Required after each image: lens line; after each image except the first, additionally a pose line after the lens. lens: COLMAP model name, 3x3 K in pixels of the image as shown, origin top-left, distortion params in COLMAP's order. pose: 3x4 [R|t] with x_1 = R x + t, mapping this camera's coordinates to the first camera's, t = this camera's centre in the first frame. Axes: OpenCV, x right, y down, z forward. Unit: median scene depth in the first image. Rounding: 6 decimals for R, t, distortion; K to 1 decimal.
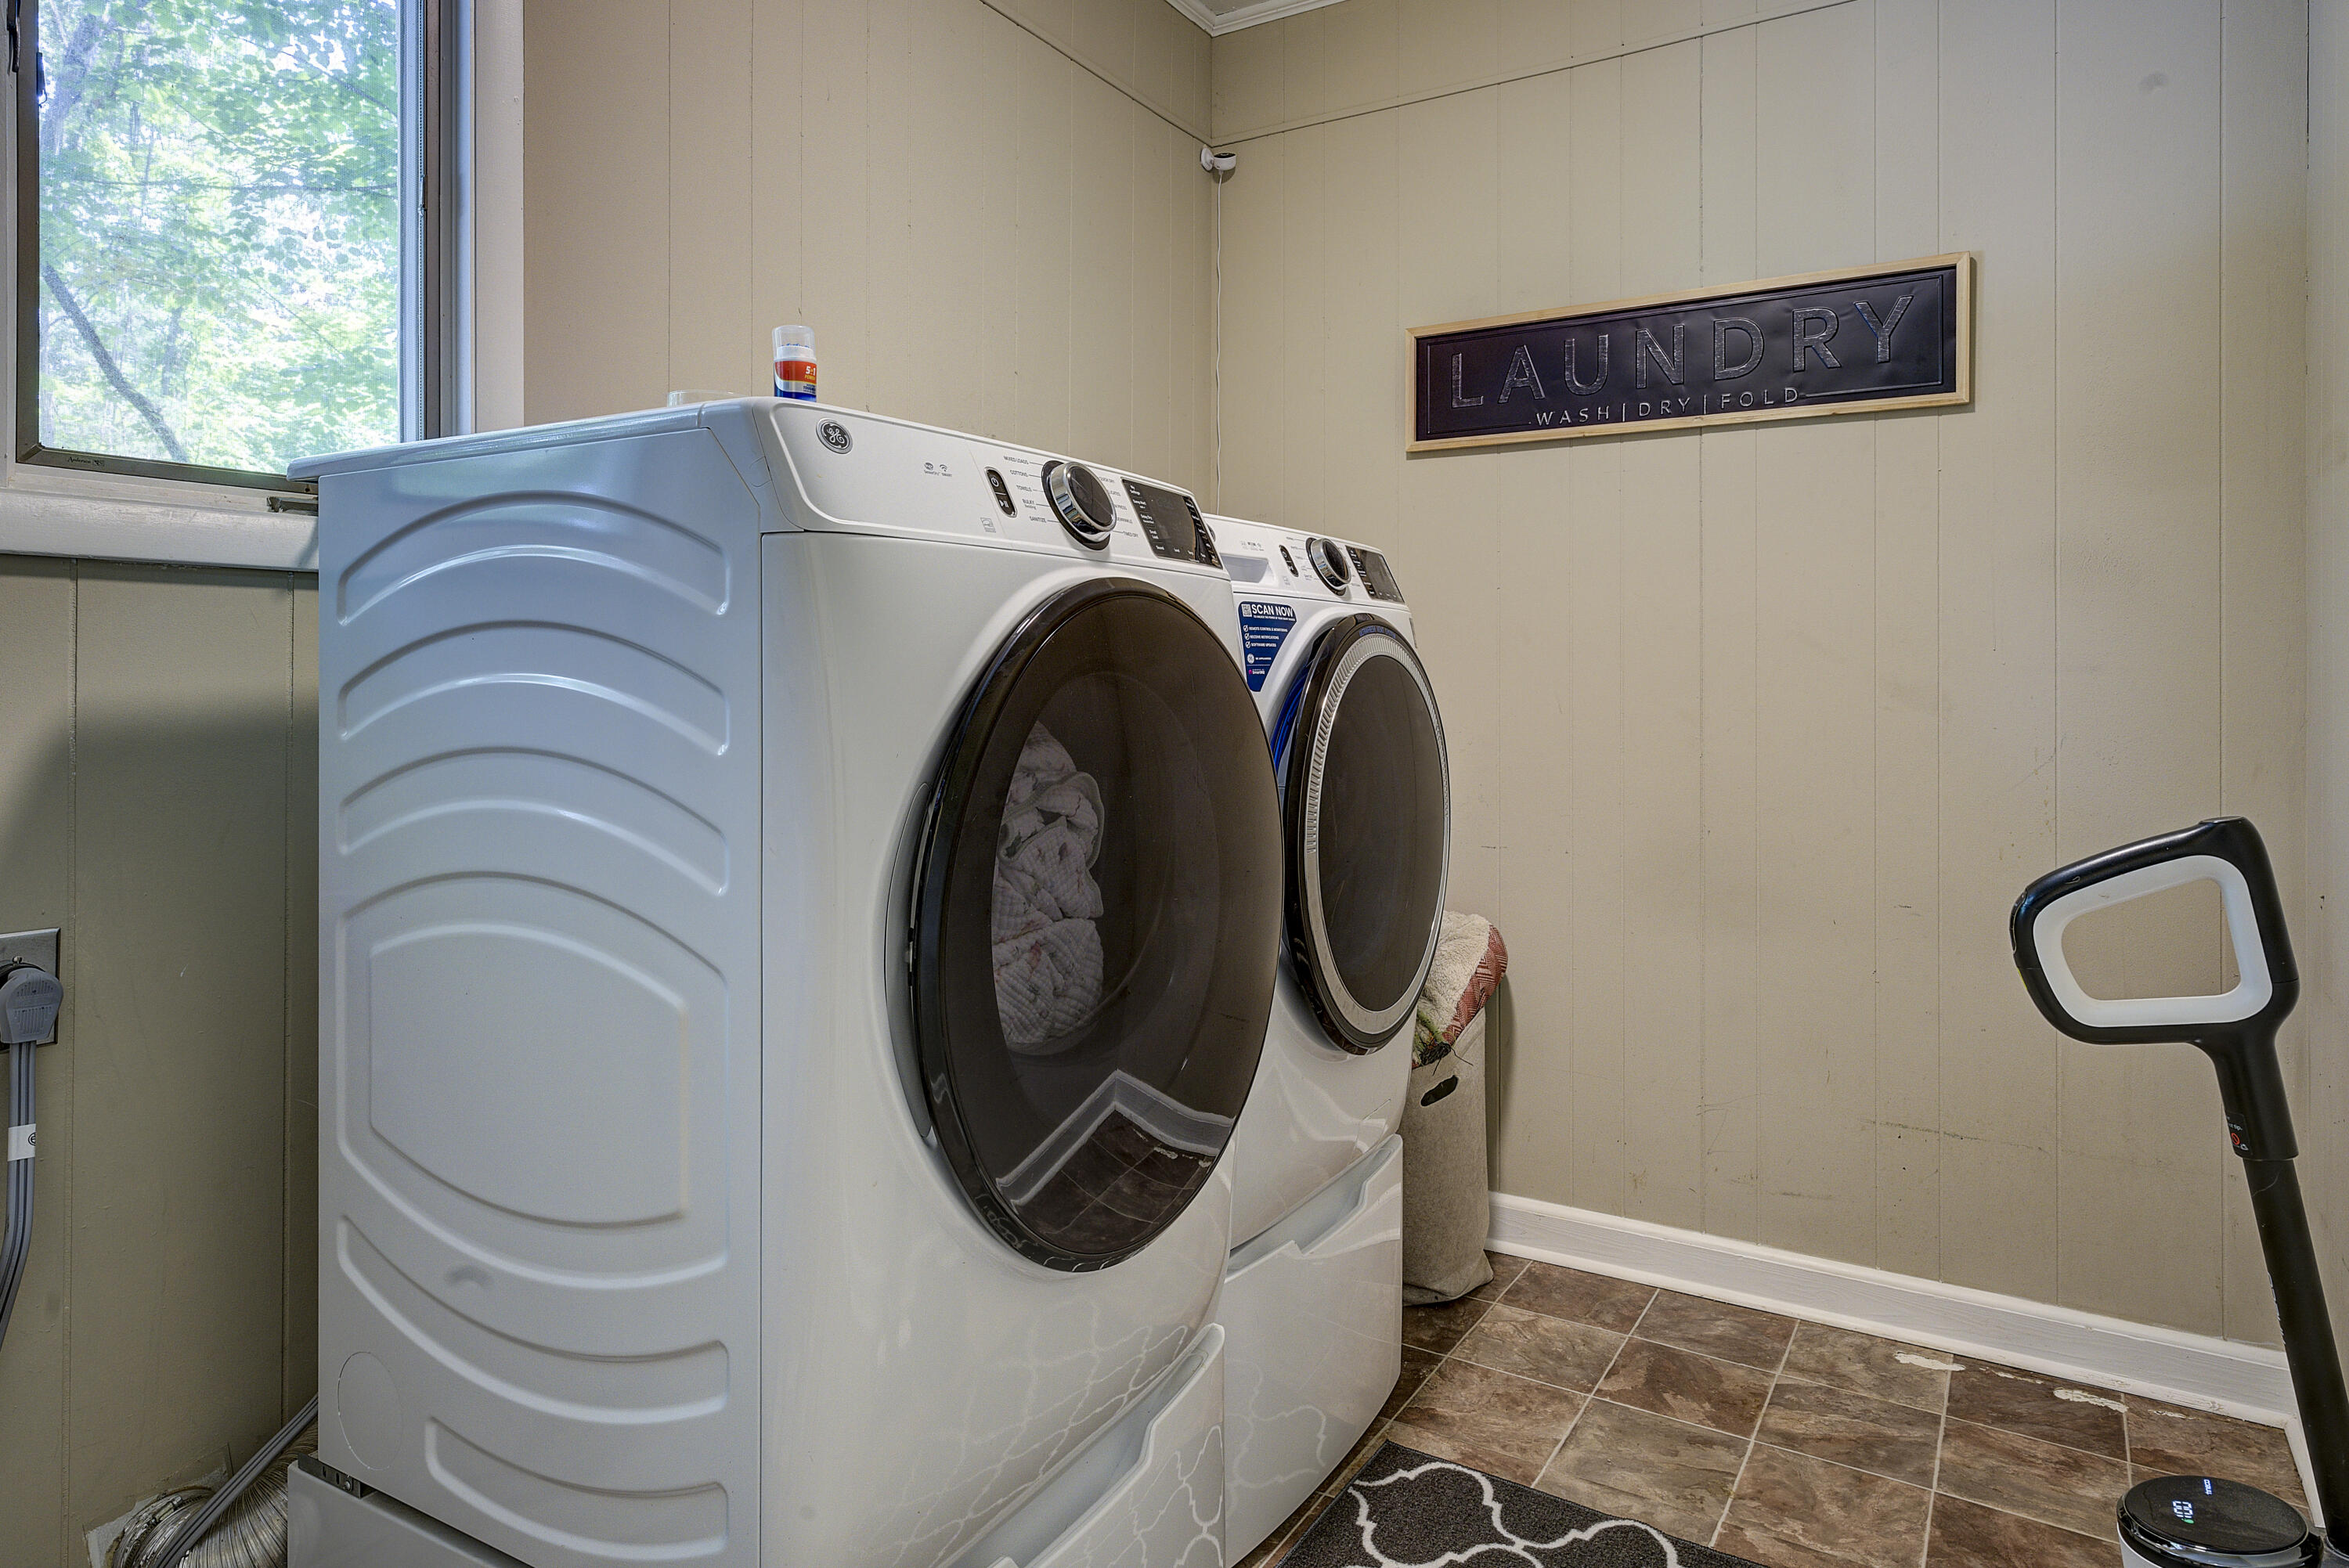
lens RADIAL K [[1382.7, 0, 1161.6], [0, 1382.7, 674.3], [0, 0, 1]] dist [-0.001941, 0.000829]
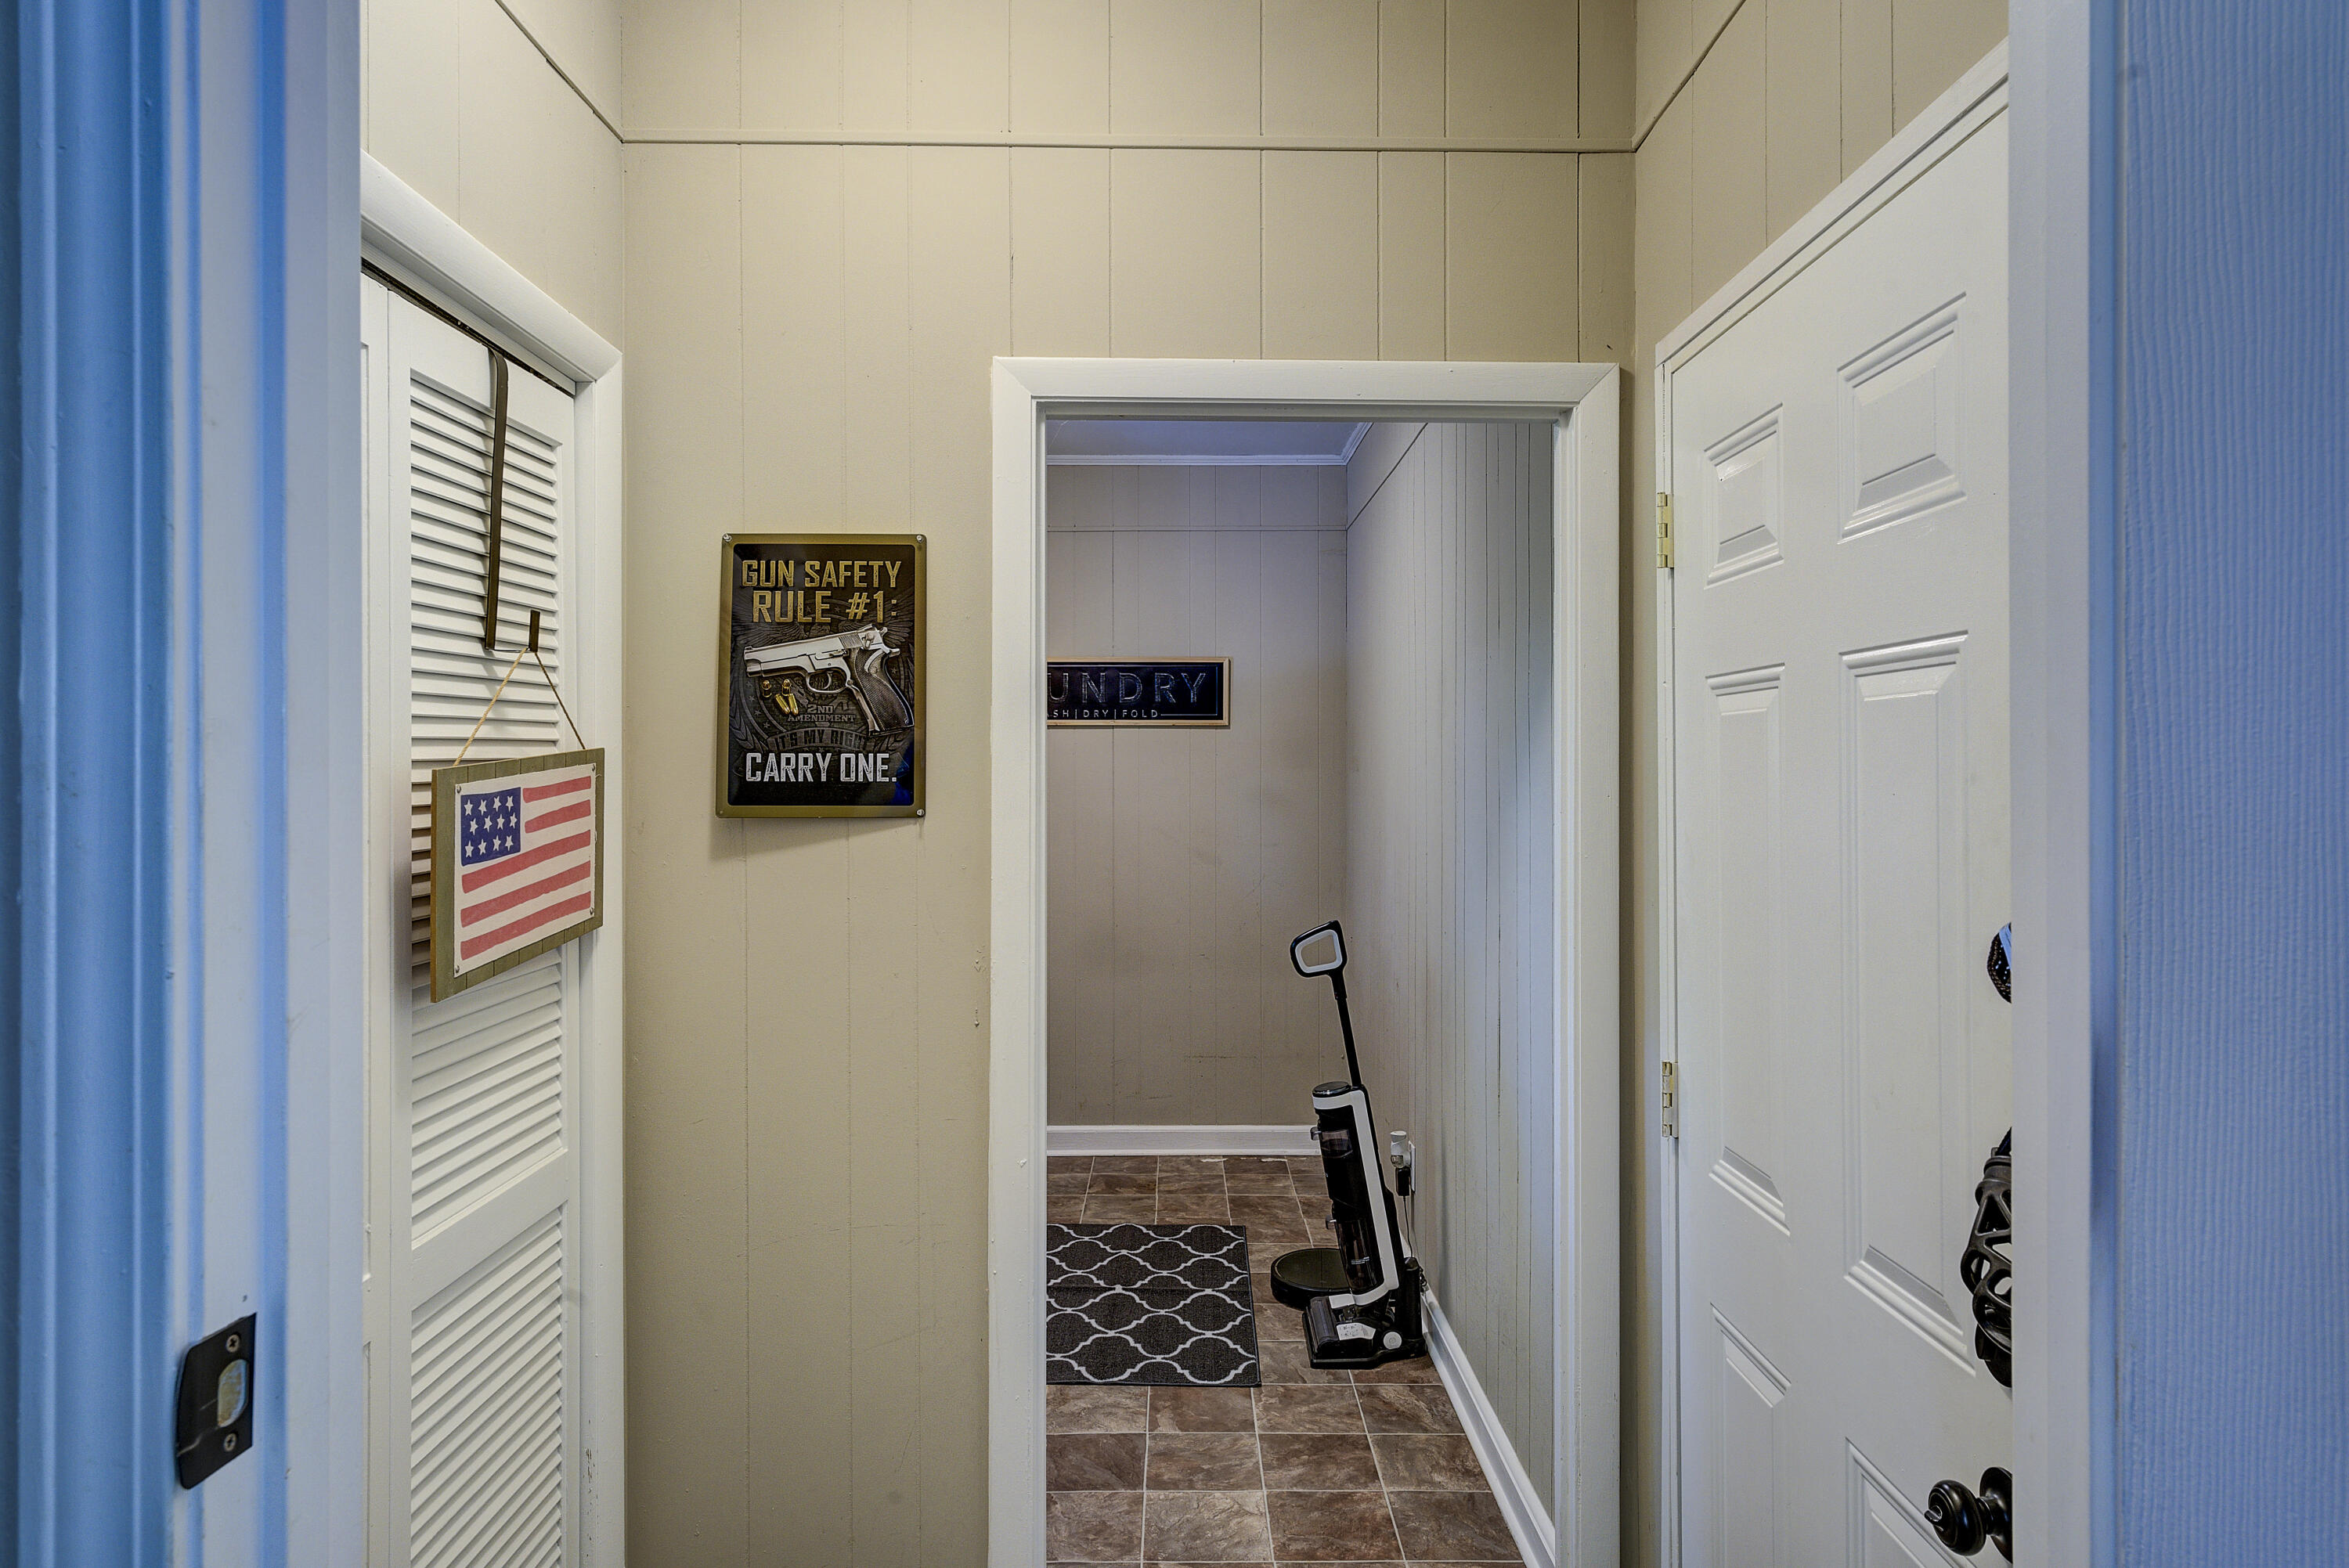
lens RADIAL K [[1382.7, 0, 1177.4], [0, 1382.7, 772.2], [0, 0, 1]] dist [-0.001941, 0.000829]
pose [[0.839648, -0.005341, 0.543105, -0.732337], [0.002559, 0.999979, 0.005877, -0.142495], [-0.543125, -0.003545, 0.839644, -0.871205]]
